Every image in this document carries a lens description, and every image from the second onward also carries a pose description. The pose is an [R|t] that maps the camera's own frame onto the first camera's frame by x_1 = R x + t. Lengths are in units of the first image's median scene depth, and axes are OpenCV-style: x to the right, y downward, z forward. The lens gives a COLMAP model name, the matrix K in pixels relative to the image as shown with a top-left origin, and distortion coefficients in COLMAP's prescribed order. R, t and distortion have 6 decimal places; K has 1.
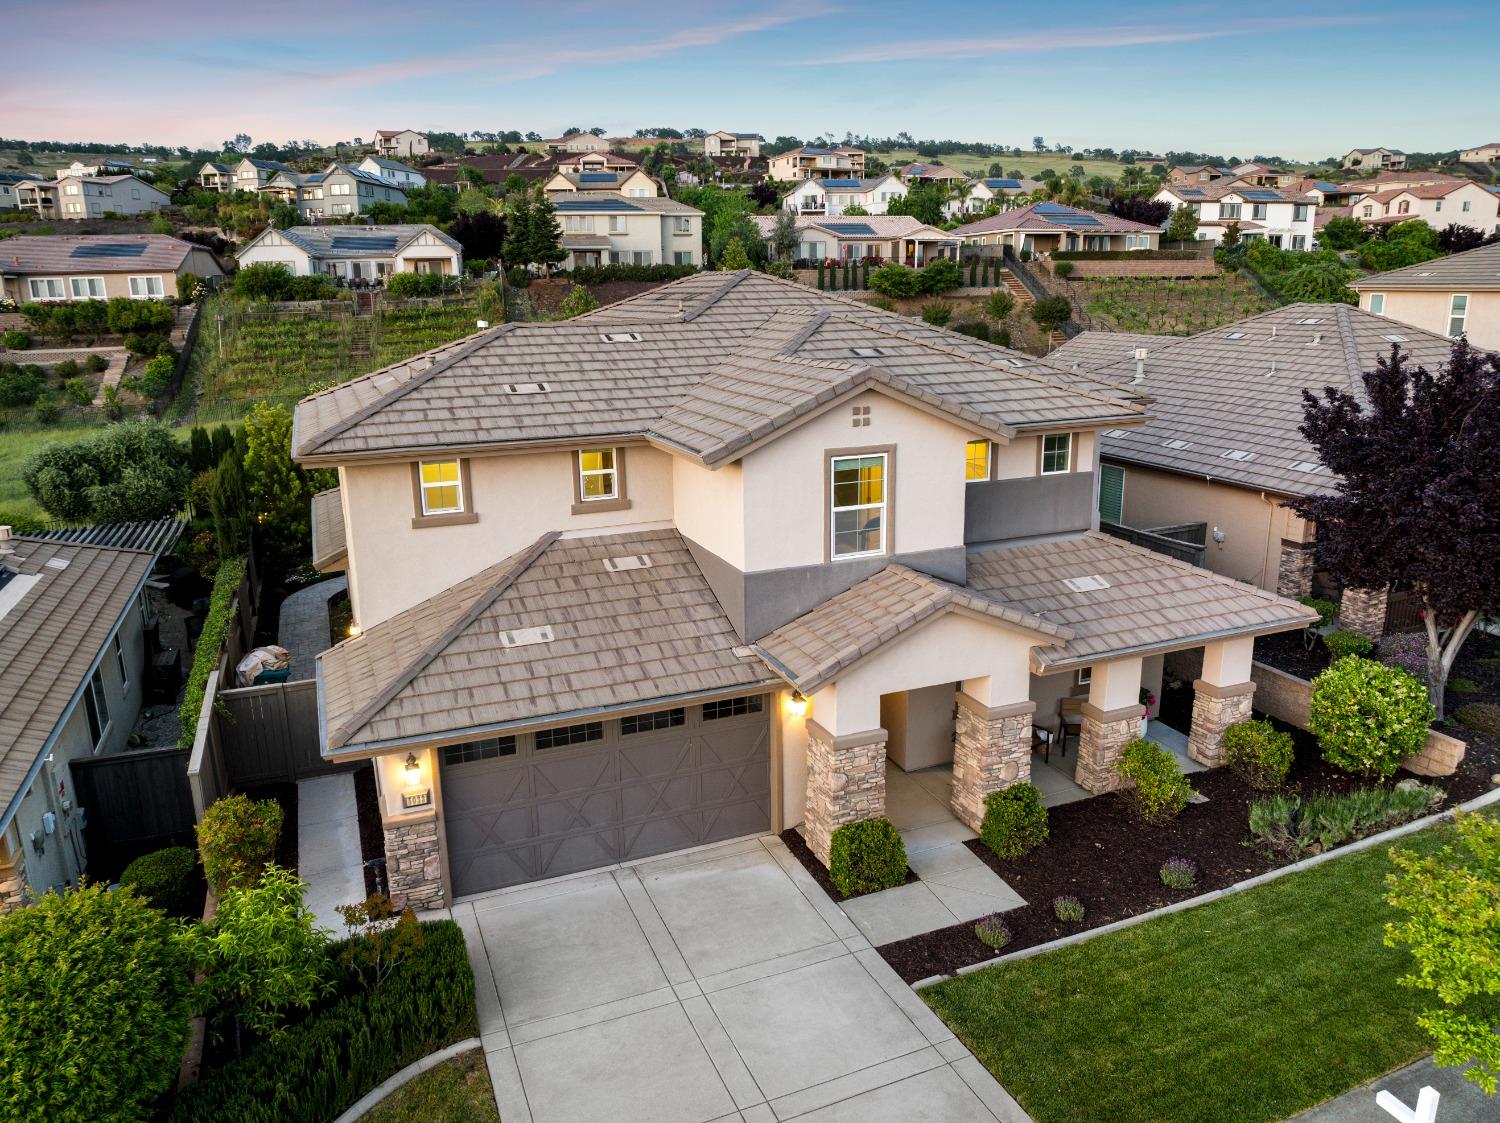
lens RADIAL K [[1060.1, 0, 753.2], [0, 1060.1, 592.1], [0, 0, 1]] dist [-0.042957, 0.012669]
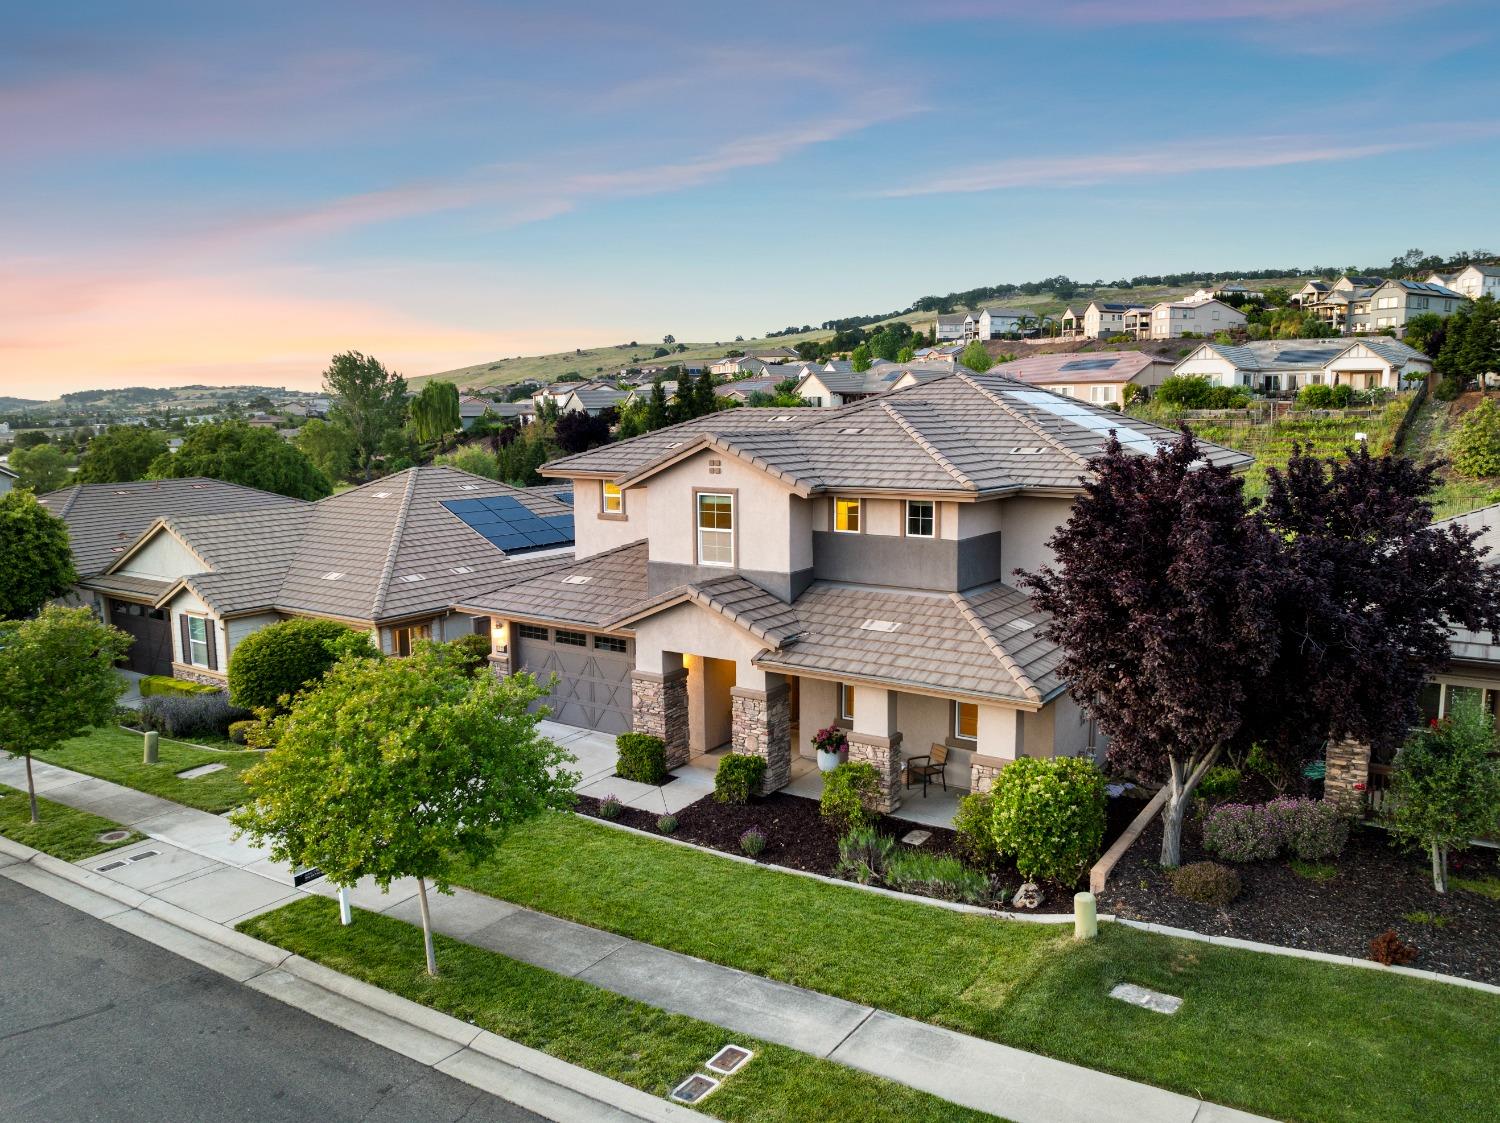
lens RADIAL K [[1060.1, 0, 752.7], [0, 1060.1, 559.8], [0, 0, 1]] dist [-0.042957, 0.012669]
pose [[0.565955, 0.126918, -0.814608, 1.132951], [-0.233555, 0.972284, -0.010780, -0.031398], [0.790662, 0.196357, 0.579912, 0.182808]]
